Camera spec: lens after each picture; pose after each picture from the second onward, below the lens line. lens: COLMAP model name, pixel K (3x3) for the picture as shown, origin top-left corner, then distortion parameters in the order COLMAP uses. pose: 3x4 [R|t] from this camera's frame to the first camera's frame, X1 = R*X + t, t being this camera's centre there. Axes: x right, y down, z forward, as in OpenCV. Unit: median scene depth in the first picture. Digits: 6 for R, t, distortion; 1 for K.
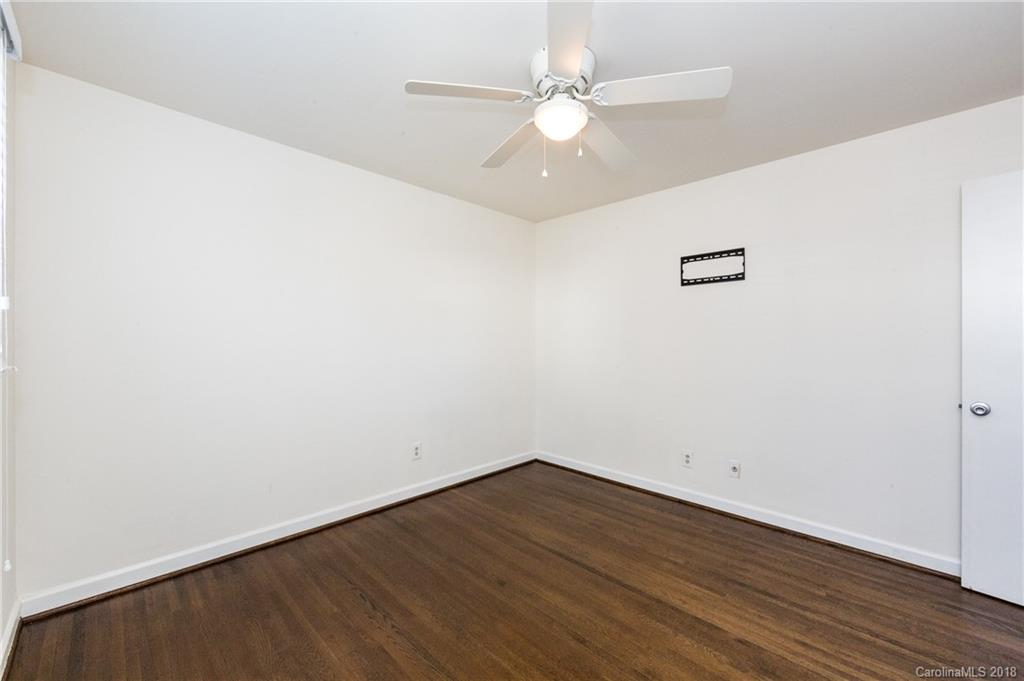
lens RADIAL K [[407.3, 0, 518.8], [0, 407.3, 334.3], [0, 0, 1]] dist [-0.001803, -0.000213]
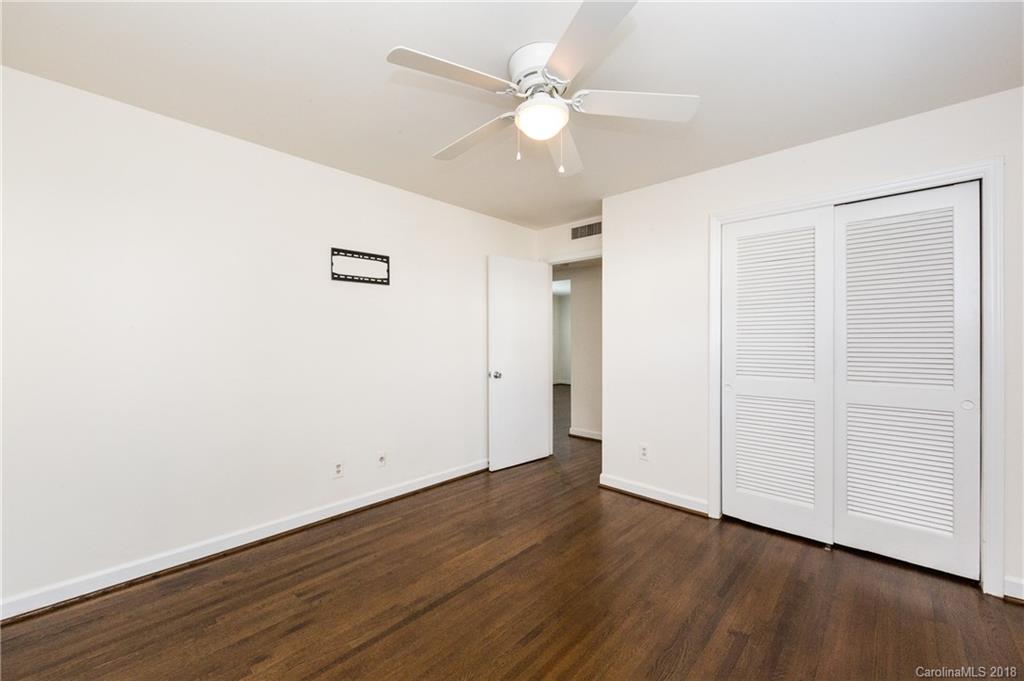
lens RADIAL K [[407.3, 0, 518.8], [0, 407.3, 334.3], [0, 0, 1]] dist [-0.001803, -0.000213]
pose [[-0.032512, -0.000992, 0.999471, -0.562939], [-0.017804, 0.999841, 0.000413, -0.007188], [-0.999313, -0.017781, -0.032524, 0.678727]]
